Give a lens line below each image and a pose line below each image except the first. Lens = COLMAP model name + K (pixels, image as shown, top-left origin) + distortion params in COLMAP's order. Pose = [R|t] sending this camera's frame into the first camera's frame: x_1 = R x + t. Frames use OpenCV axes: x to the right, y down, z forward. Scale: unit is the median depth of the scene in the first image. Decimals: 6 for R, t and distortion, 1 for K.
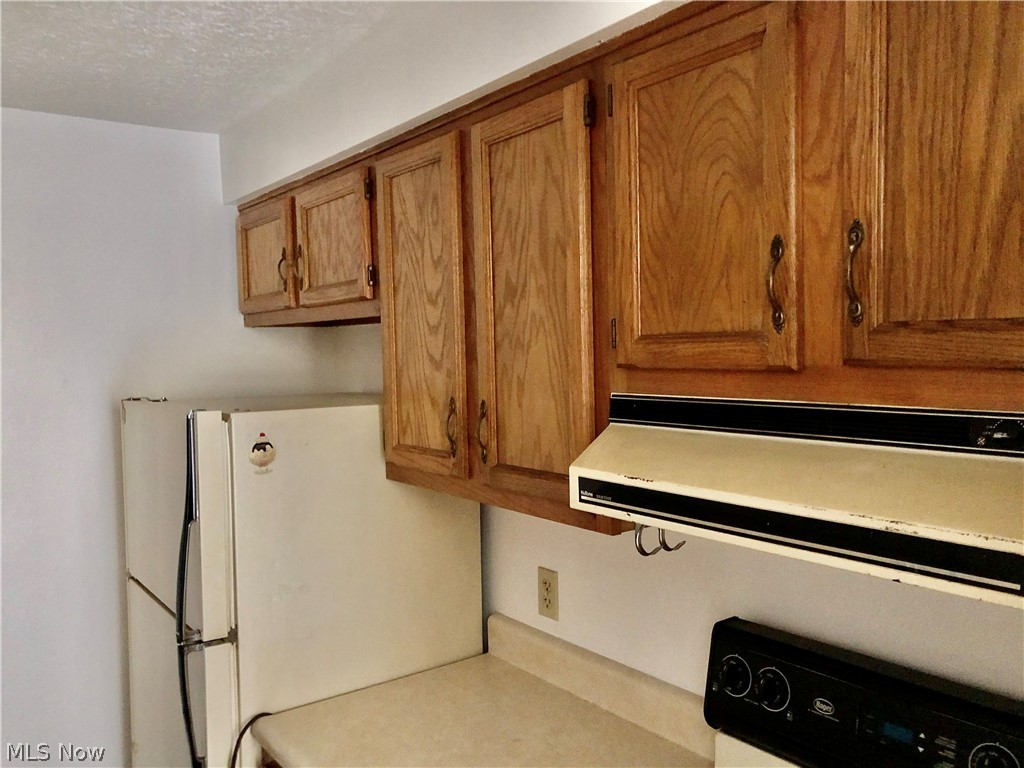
lens RADIAL K [[840.7, 0, 509.5], [0, 840.7, 382.9], [0, 0, 1]] dist [0.030258, -0.031131]
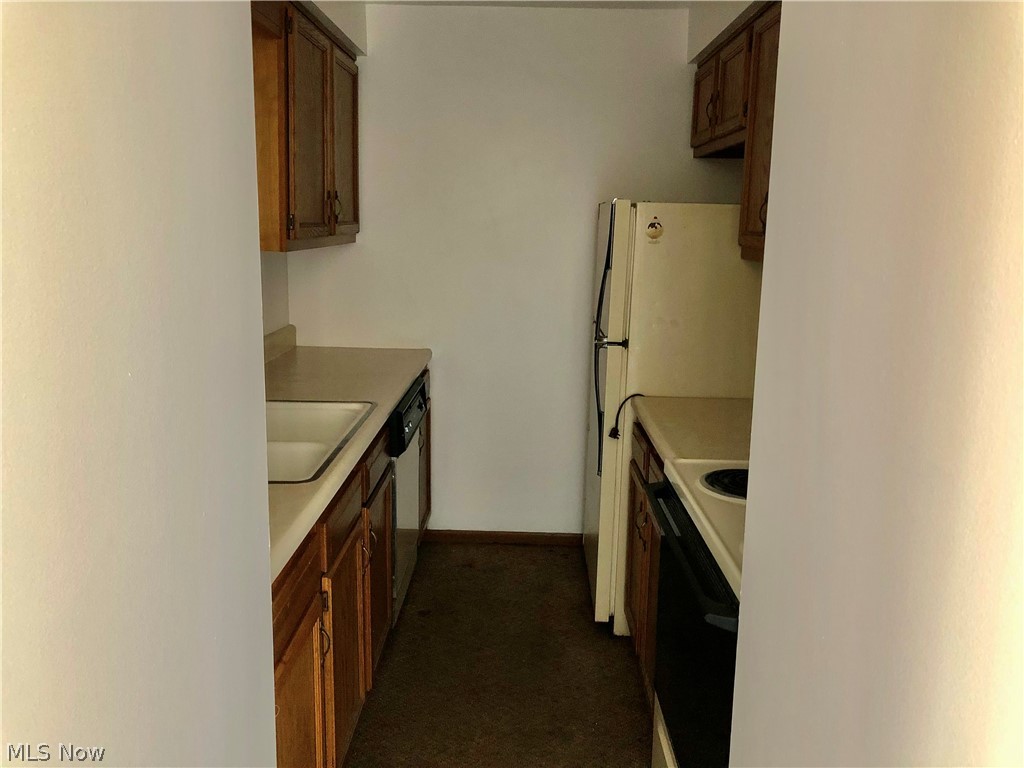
lens RADIAL K [[840.7, 0, 509.5], [0, 840.7, 382.9], [0, 0, 1]] dist [0.030258, -0.031131]
pose [[0.792280, 0.154133, -0.590369, 0.472747], [-0.063626, 0.983163, 0.171296, 0.116135], [0.606832, -0.098151, 0.788747, -0.426232]]
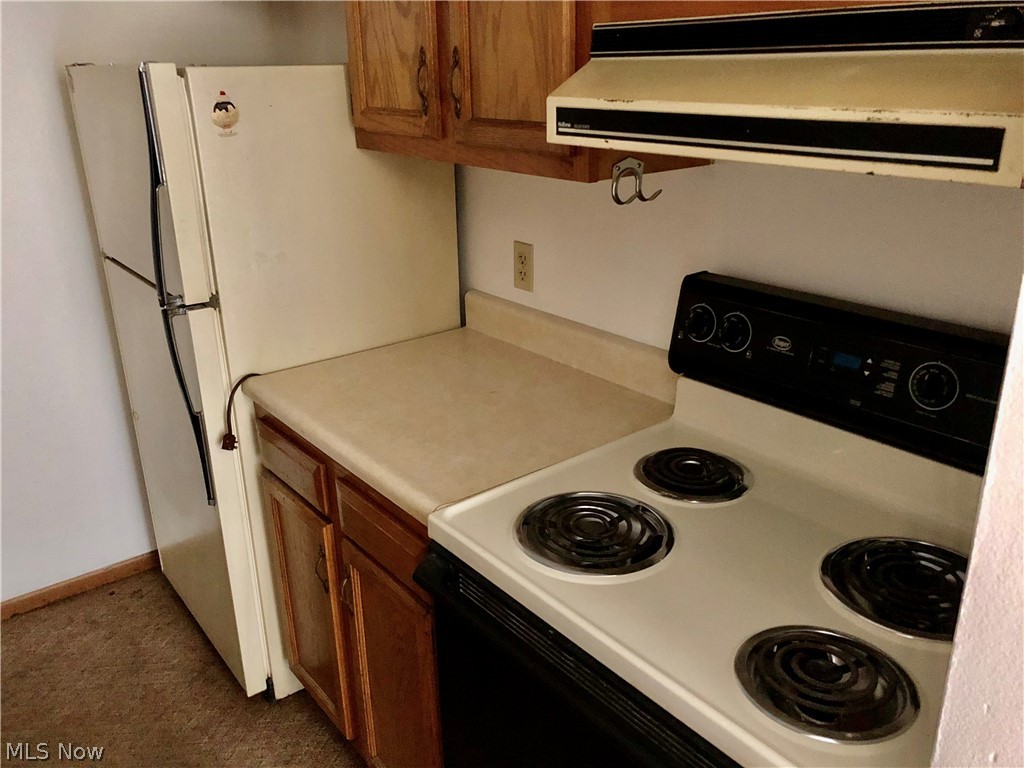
lens RADIAL K [[840.7, 0, 509.5], [0, 840.7, 382.9], [0, 0, 1]] dist [0.030258, -0.031131]
pose [[0.999595, -0.007083, 0.027580, -0.000092], [-0.002079, 0.947826, 0.318781, 0.069392], [-0.028399, -0.318709, 0.947427, -0.008110]]
